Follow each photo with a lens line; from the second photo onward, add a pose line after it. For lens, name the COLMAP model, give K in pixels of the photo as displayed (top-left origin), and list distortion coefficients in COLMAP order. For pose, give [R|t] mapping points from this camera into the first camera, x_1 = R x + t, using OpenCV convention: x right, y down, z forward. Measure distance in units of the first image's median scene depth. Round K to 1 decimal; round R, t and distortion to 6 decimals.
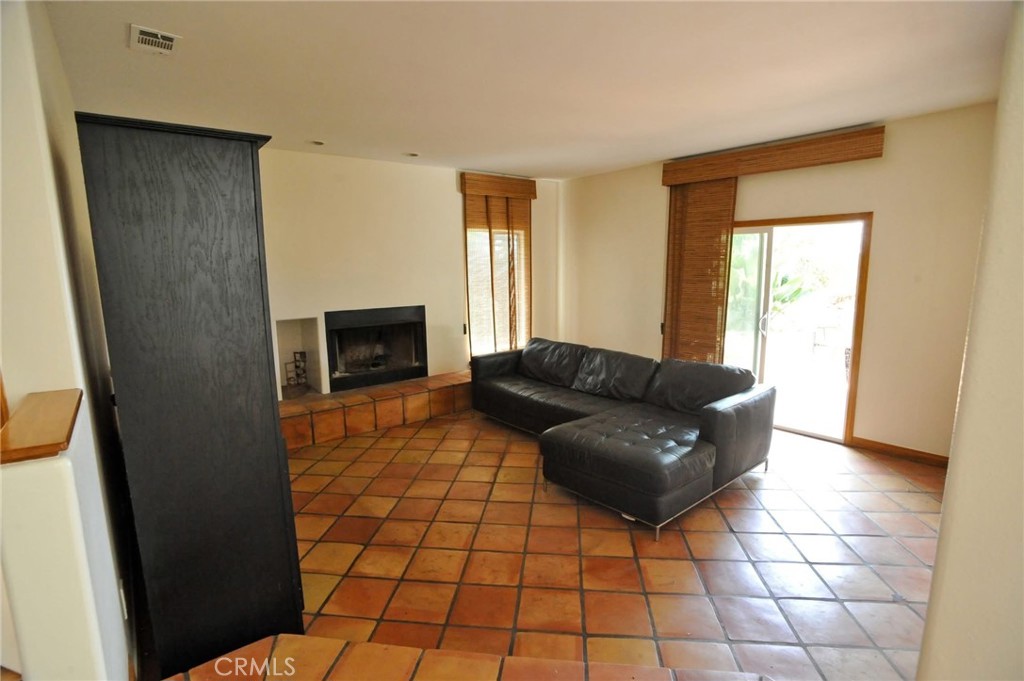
lens RADIAL K [[501.6, 0, 511.1], [0, 501.6, 340.9], [0, 0, 1]] dist [-0.051639, 0.014545]
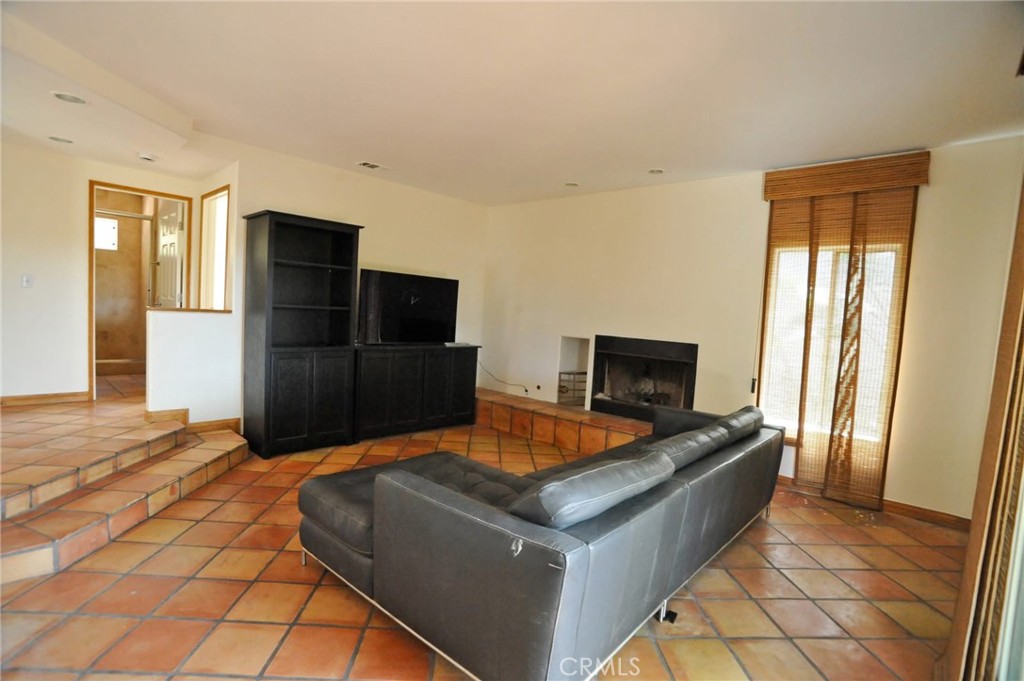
lens RADIAL K [[501.6, 0, 511.6], [0, 501.6, 340.8], [0, 0, 1]] dist [-0.051639, 0.014545]
pose [[0.137199, 0.079408, -0.987356, 0.655763], [-0.203246, 0.977830, 0.050399, -0.061313], [0.969468, 0.193761, 0.150296, 0.635350]]
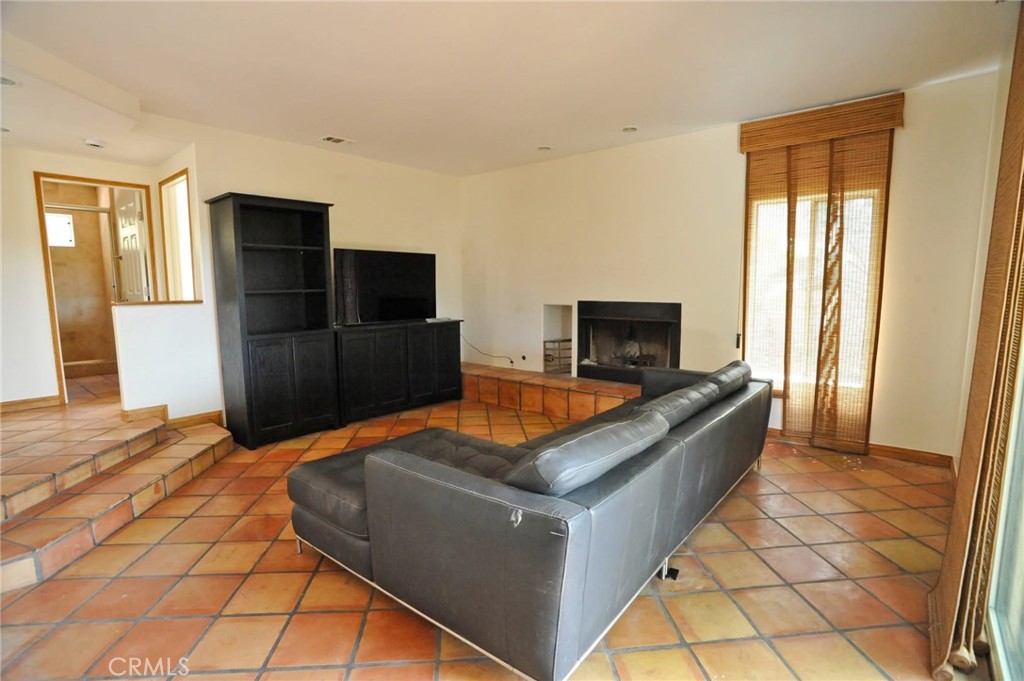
lens RADIAL K [[501.6, 0, 512.2], [0, 501.6, 340.4], [0, 0, 1]] dist [-0.051639, 0.014545]
pose [[0.180462, 0.119874, -0.976250, 0.643020], [-0.139761, 0.985599, 0.095187, -0.055552], [0.973602, 0.119263, 0.194617, 0.635629]]
